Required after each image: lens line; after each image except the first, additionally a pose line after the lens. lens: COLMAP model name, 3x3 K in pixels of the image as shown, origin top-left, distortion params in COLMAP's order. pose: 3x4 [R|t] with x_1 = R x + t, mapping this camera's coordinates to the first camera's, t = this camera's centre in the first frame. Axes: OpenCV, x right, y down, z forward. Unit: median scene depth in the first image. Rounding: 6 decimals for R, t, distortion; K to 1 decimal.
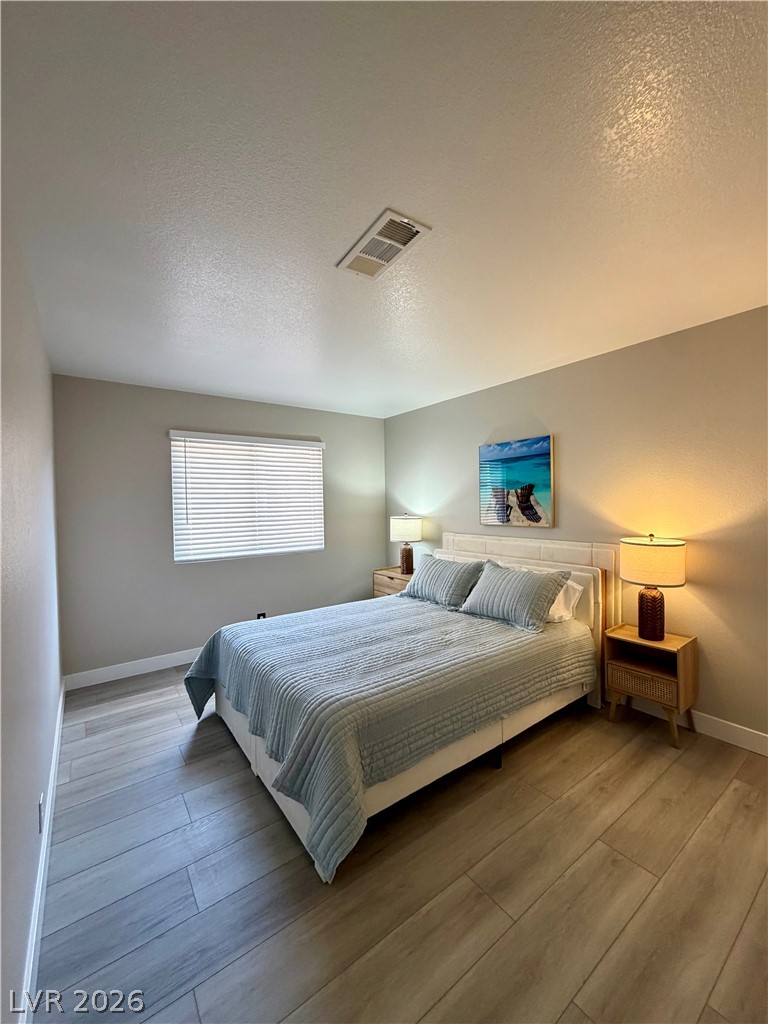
lens RADIAL K [[407.4, 0, 386.4], [0, 407.4, 510.8], [0, 0, 1]] dist [0.000534, 0.000254]
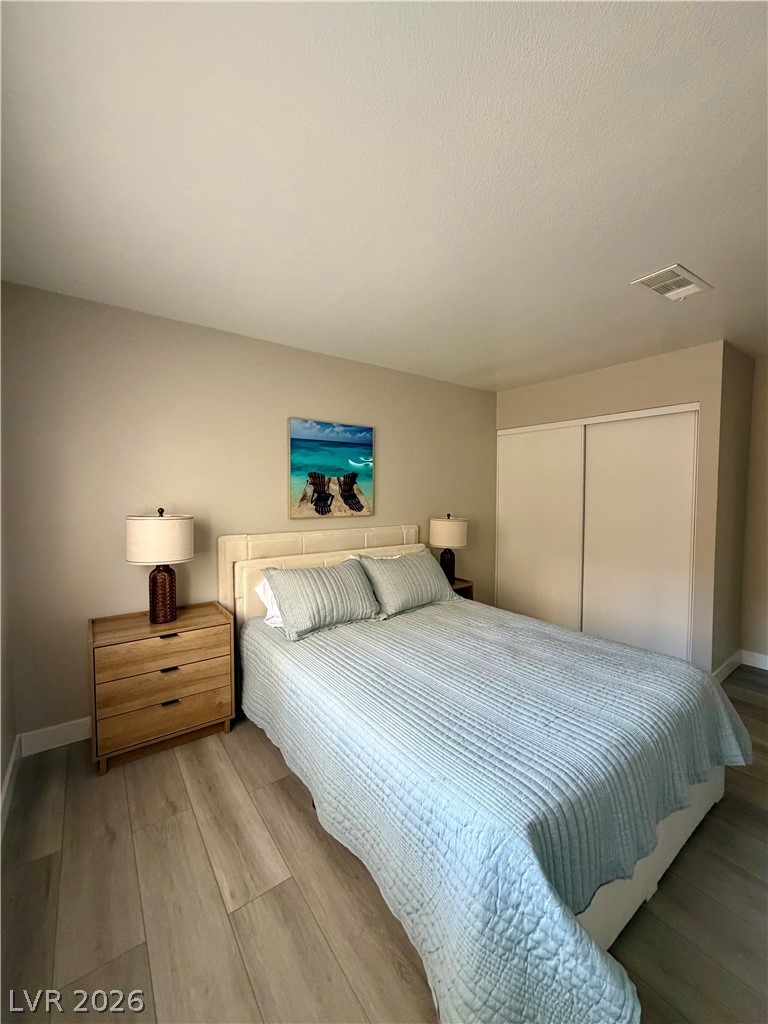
lens RADIAL K [[407.4, 0, 386.4], [0, 407.4, 510.8], [0, 0, 1]] dist [0.000534, 0.000254]
pose [[-0.000542, -0.027985, 0.999608, -0.845757], [0.020027, 0.999408, 0.027990, 0.000548], [-0.999799, 0.020034, 0.000019, 1.248430]]
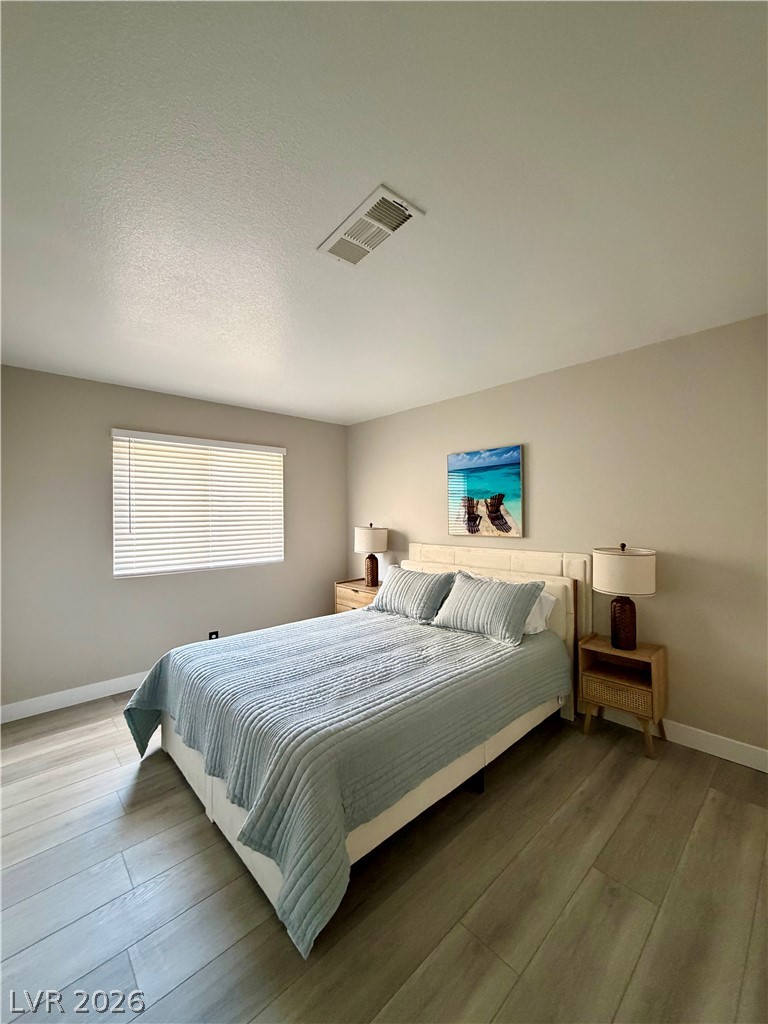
lens RADIAL K [[407.4, 0, 386.4], [0, 407.4, 510.8], [0, 0, 1]] dist [0.000534, 0.000254]
pose [[0.993355, 0.008021, 0.114807, -0.047893], [-0.004709, 0.999566, -0.029090, 0.008267], [-0.114990, 0.028356, 0.992962, 0.065040]]
